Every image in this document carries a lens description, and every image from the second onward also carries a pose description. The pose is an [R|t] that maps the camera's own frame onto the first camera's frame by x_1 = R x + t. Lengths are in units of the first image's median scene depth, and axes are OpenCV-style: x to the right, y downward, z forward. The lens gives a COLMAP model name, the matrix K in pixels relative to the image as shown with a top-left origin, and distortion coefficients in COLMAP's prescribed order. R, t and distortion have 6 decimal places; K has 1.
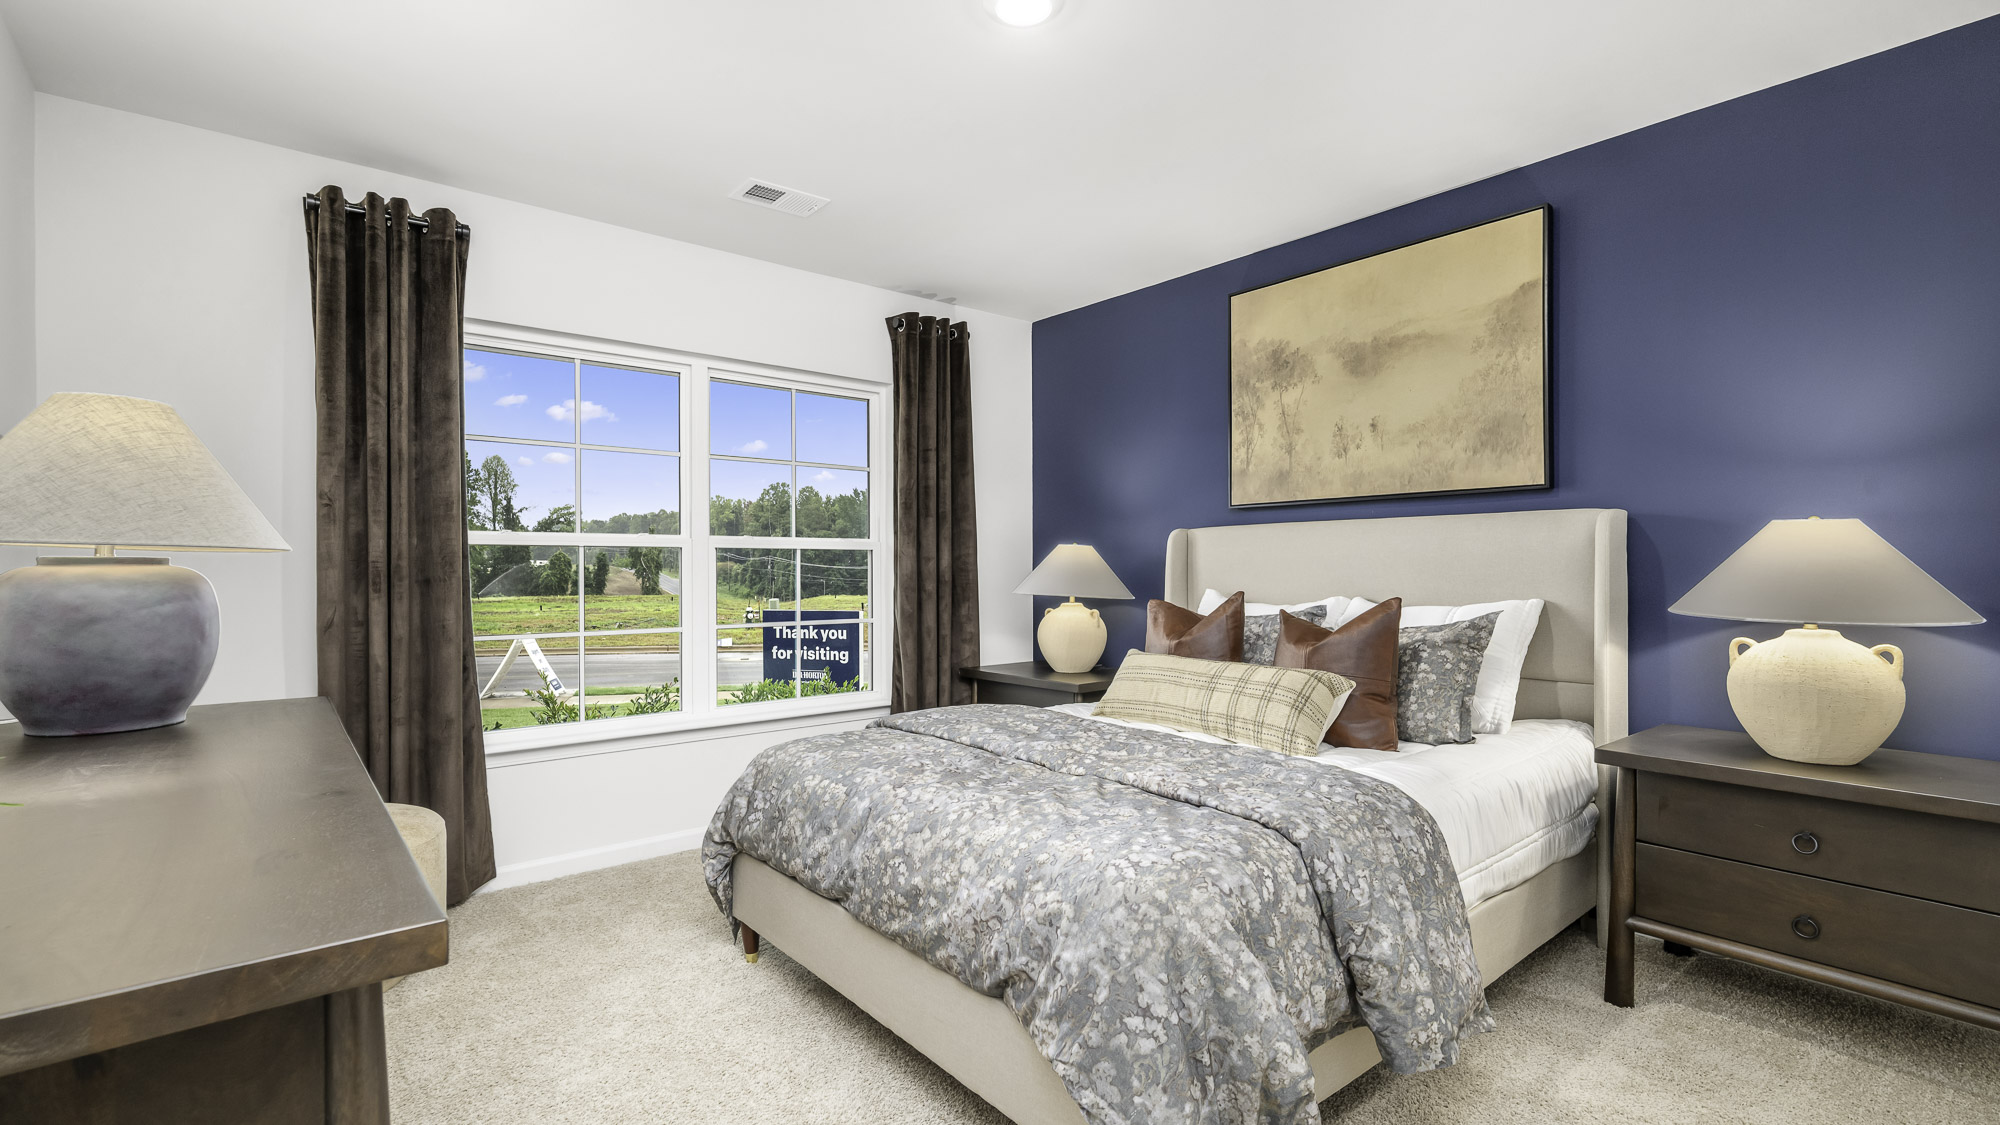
lens RADIAL K [[888.3, 0, 1008.1], [0, 888.3, 574.4], [0, 0, 1]] dist [-0.006184, -0.004463]
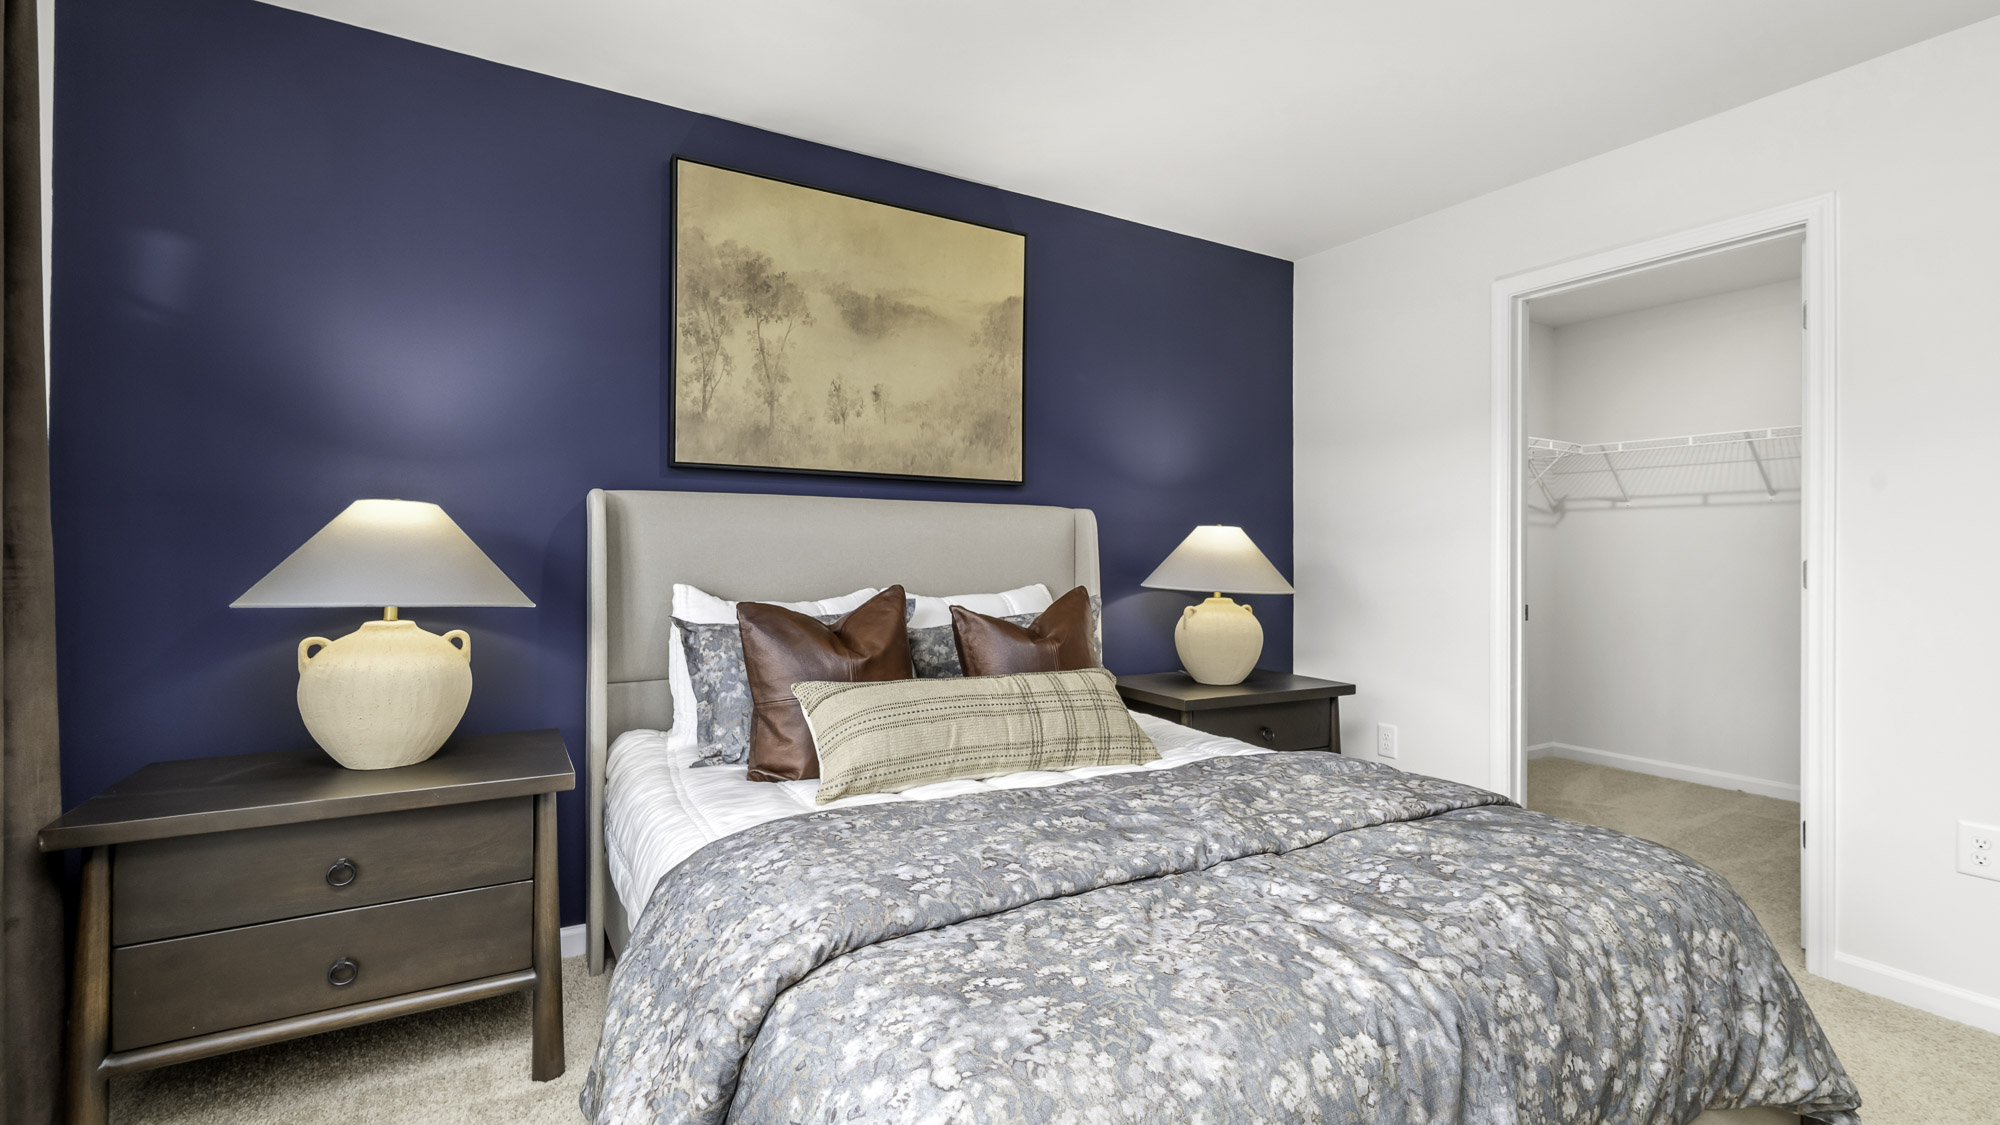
lens RADIAL K [[888.3, 0, 1004.0], [0, 888.3, 549.1], [0, 0, 1]] dist [-0.006184, -0.004463]
pose [[0.174203, 0.023393, 0.984432, -0.442157], [0.002205, 0.999706, -0.024146, 0.007496], [-0.984707, 0.006377, 0.174100, 0.746750]]
